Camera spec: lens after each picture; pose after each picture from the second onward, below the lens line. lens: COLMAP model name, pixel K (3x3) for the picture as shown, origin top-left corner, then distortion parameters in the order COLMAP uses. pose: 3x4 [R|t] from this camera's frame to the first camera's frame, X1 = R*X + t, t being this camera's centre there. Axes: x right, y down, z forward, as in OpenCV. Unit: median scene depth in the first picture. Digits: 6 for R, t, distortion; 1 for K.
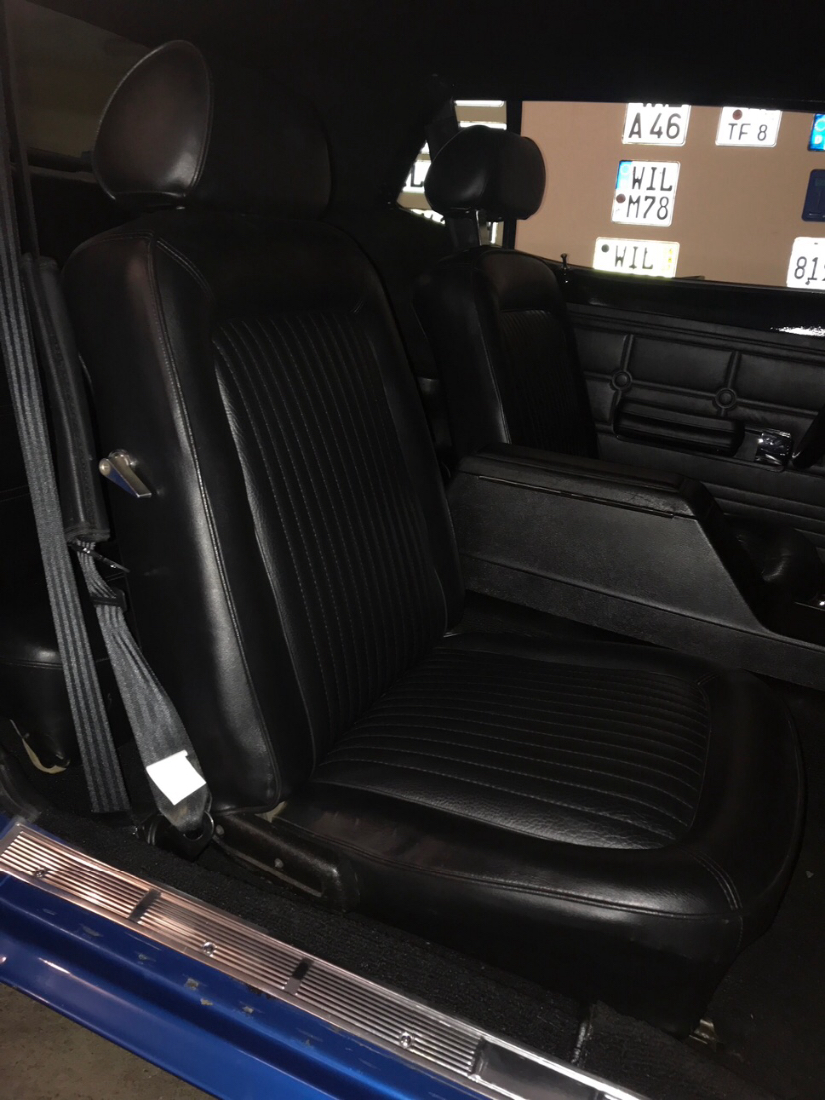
lens RADIAL K [[895.7, 0, 412.5], [0, 895.7, 550.0], [0, 0, 1]] dist [-0.030671, -0.008395]
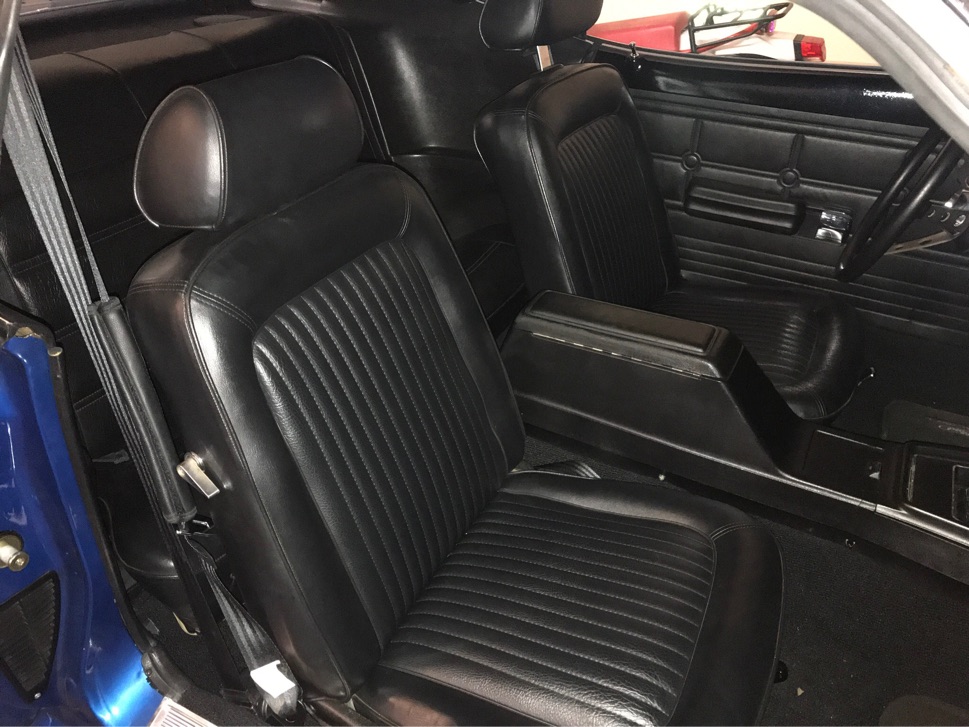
lens RADIAL K [[789.0, 0, 484.5], [0, 789.0, 363.5], [0, 0, 1]] dist [-0.030671, -0.008395]
pose [[0.992527, -0.045600, -0.113185, 0.127492], [0.070387, 0.971633, 0.225776, -0.282530], [0.099679, -0.232055, 0.967582, 0.013644]]
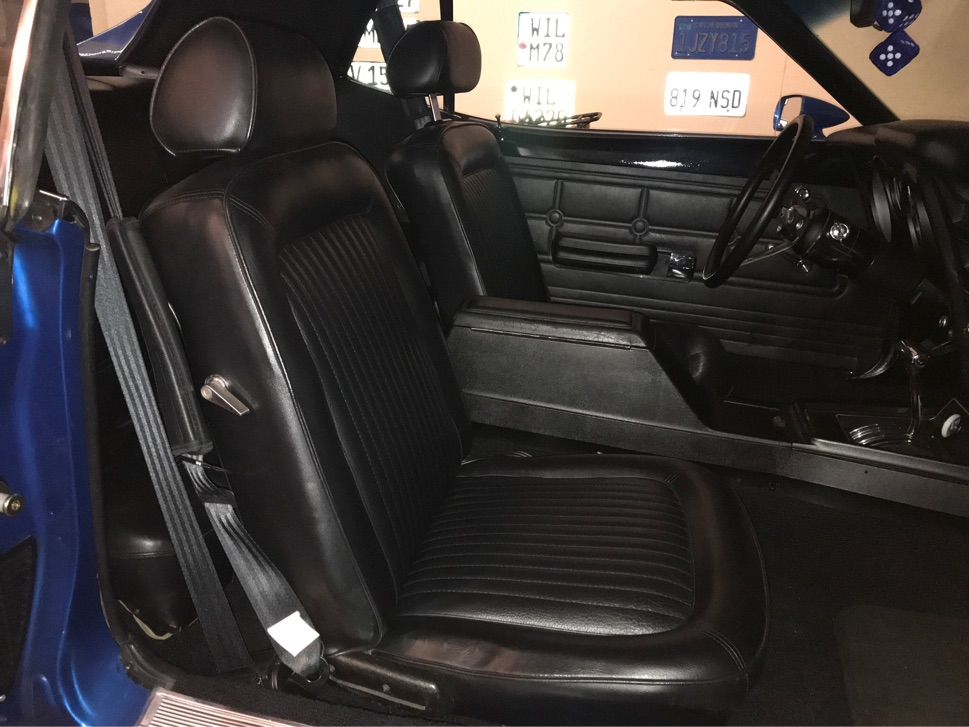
lens RADIAL K [[789.0, 0, 484.5], [0, 789.0, 363.5], [0, 0, 1]] dist [-0.030671, -0.008395]
pose [[0.978843, -0.112231, 0.171085, -0.097429], [0.104887, 0.993155, 0.051406, -0.090379], [-0.175683, -0.032374, 0.983914, -0.056873]]
